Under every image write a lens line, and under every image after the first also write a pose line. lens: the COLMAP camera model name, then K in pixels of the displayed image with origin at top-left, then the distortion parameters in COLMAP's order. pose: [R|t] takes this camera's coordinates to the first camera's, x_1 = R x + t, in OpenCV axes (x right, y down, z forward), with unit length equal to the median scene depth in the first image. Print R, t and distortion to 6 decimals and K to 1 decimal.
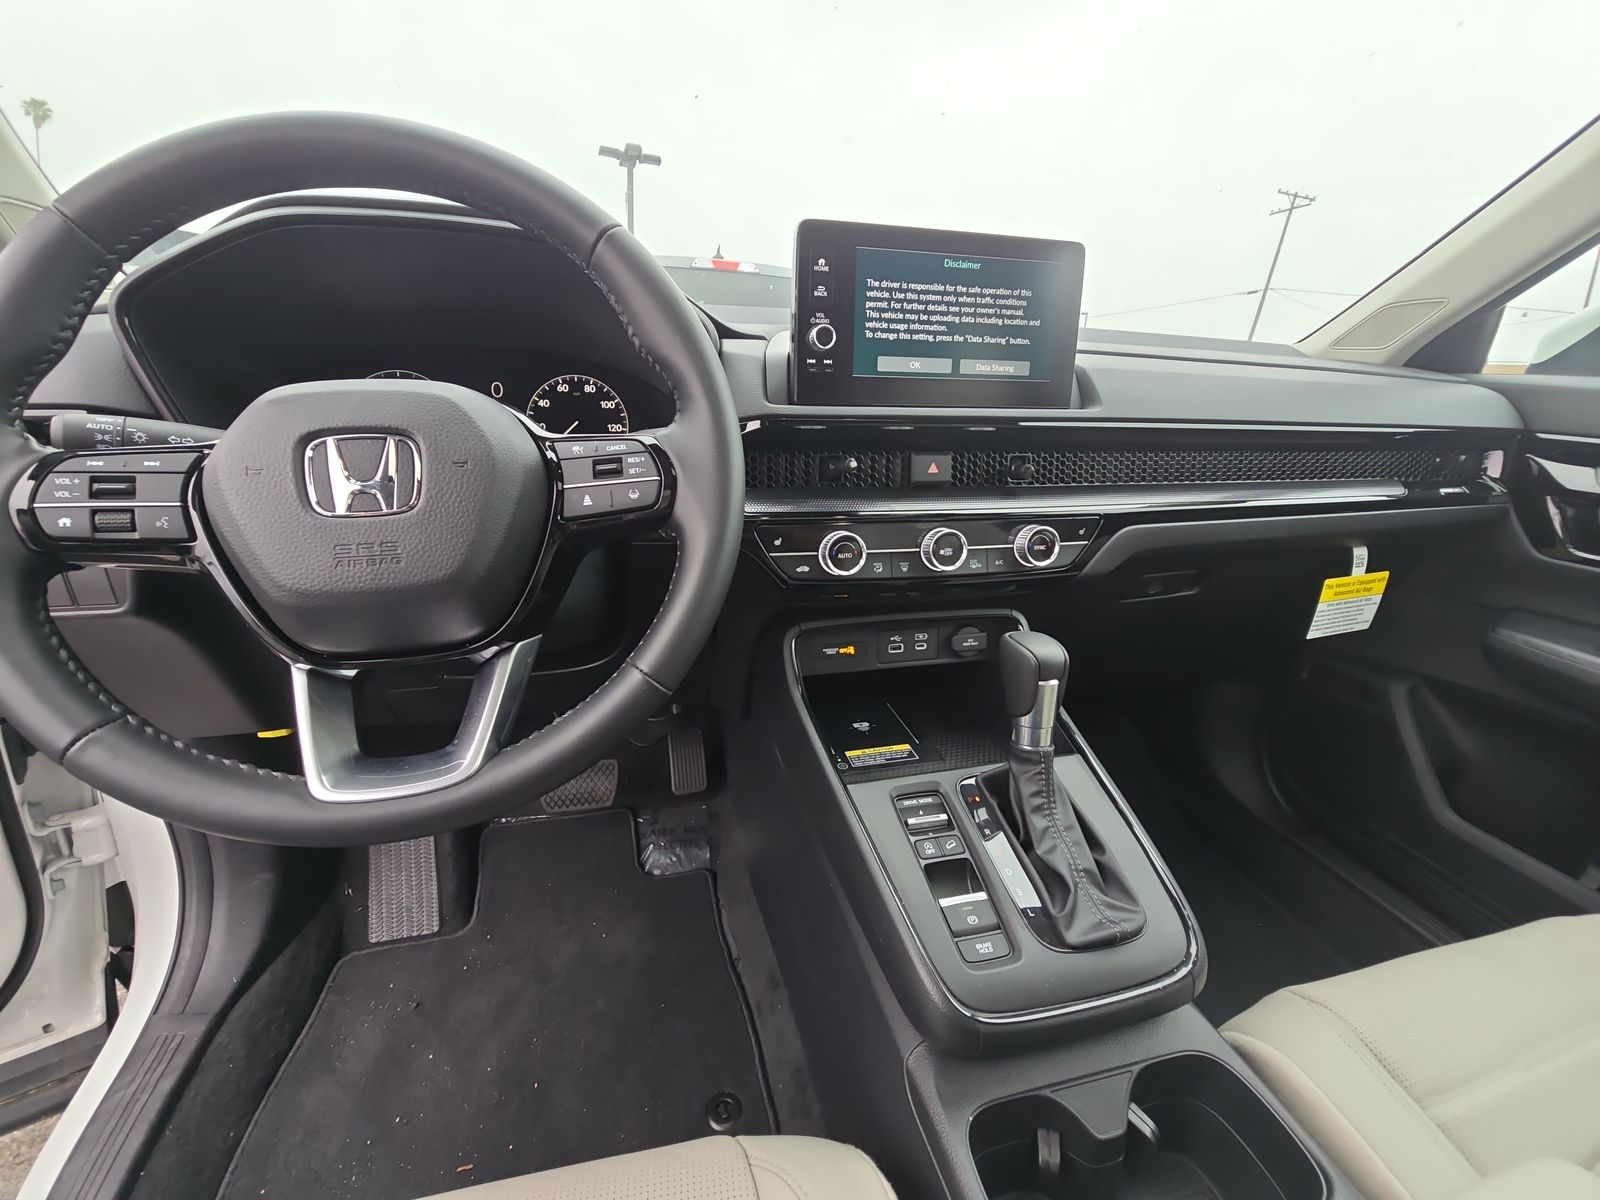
lens RADIAL K [[641.0, 0, 789.8], [0, 641.0, 598.6], [0, 0, 1]] dist [0.012087, -0.009753]
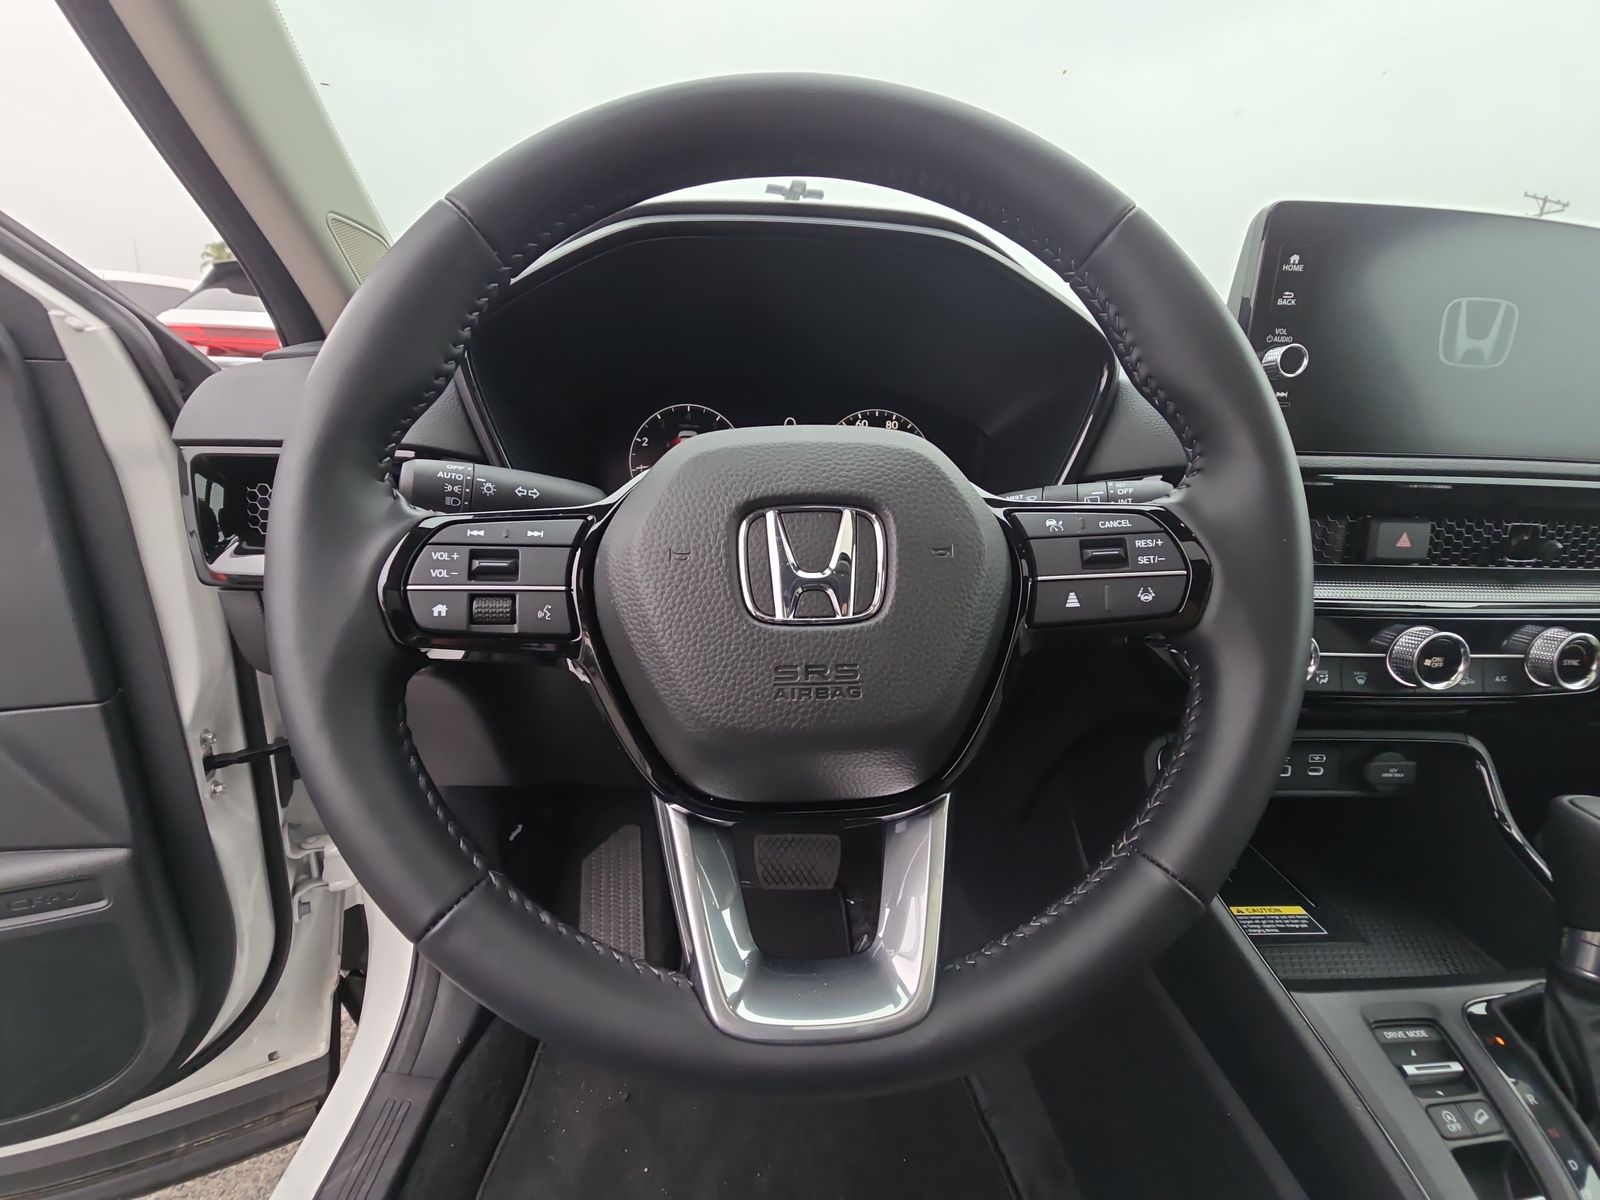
lens RADIAL K [[641.0, 0, 789.8], [0, 641.0, 598.6], [0, 0, 1]] dist [0.012087, -0.009753]
pose [[0.979356, 0.059285, -0.193254, -0.460425], [-0.066309, 0.997346, -0.030074, -0.110087], [0.190959, 0.042267, 0.980688, 0.262142]]
